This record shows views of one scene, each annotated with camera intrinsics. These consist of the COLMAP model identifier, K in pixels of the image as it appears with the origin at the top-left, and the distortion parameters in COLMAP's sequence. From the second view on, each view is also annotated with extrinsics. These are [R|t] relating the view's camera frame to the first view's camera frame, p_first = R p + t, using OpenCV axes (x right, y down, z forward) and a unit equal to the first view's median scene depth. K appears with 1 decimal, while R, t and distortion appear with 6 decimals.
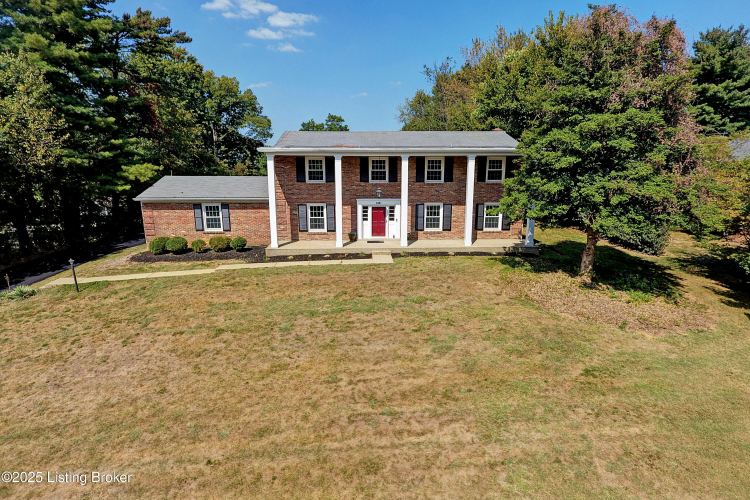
lens RADIAL K [[437.8, 0, 374.7], [0, 437.8, 240.8], [0, 0, 1]] dist [-0.002044, 0.001011]
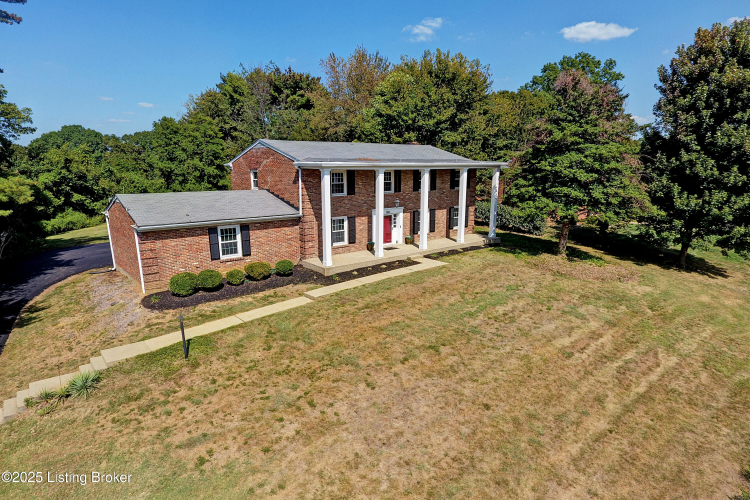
lens RADIAL K [[433.6, 0, 375.0], [0, 433.6, 250.0], [0, 0, 1]] dist [0.000301, -0.001432]
pose [[0.799616, -0.116233, 0.589155, -0.856762], [0.102484, 0.993110, 0.056835, -0.076219], [-0.591702, 0.014933, 0.806019, 0.217236]]
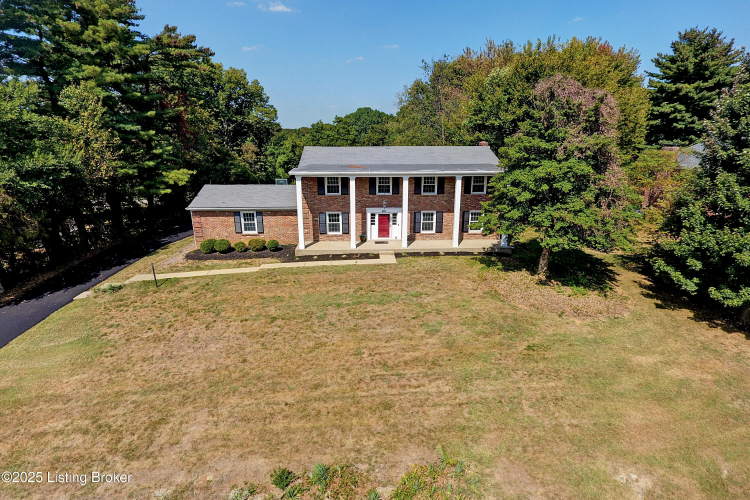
lens RADIAL K [[433.6, 0, 375.0], [0, 433.6, 250.0], [0, 0, 1]] dist [0.000301, -0.001432]
pose [[0.999970, -0.001505, 0.007638, -0.033850], [0.000834, 0.996201, 0.087084, -0.109970], [-0.007740, -0.087075, 0.996172, -0.301533]]
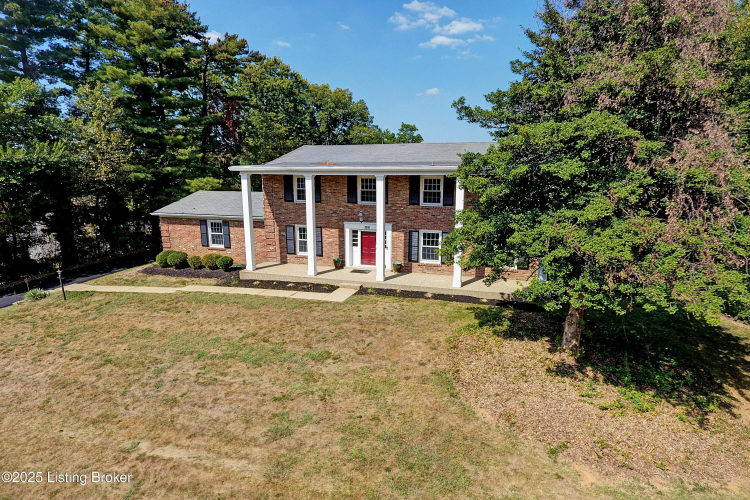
lens RADIAL K [[433.6, 0, 375.0], [0, 433.6, 250.0], [0, 0, 1]] dist [0.000301, -0.001432]
pose [[0.936765, 0.063797, -0.344095, 0.425141], [-0.060526, 0.997961, 0.020253, -0.078565], [0.344686, 0.001854, 0.938716, 0.254186]]
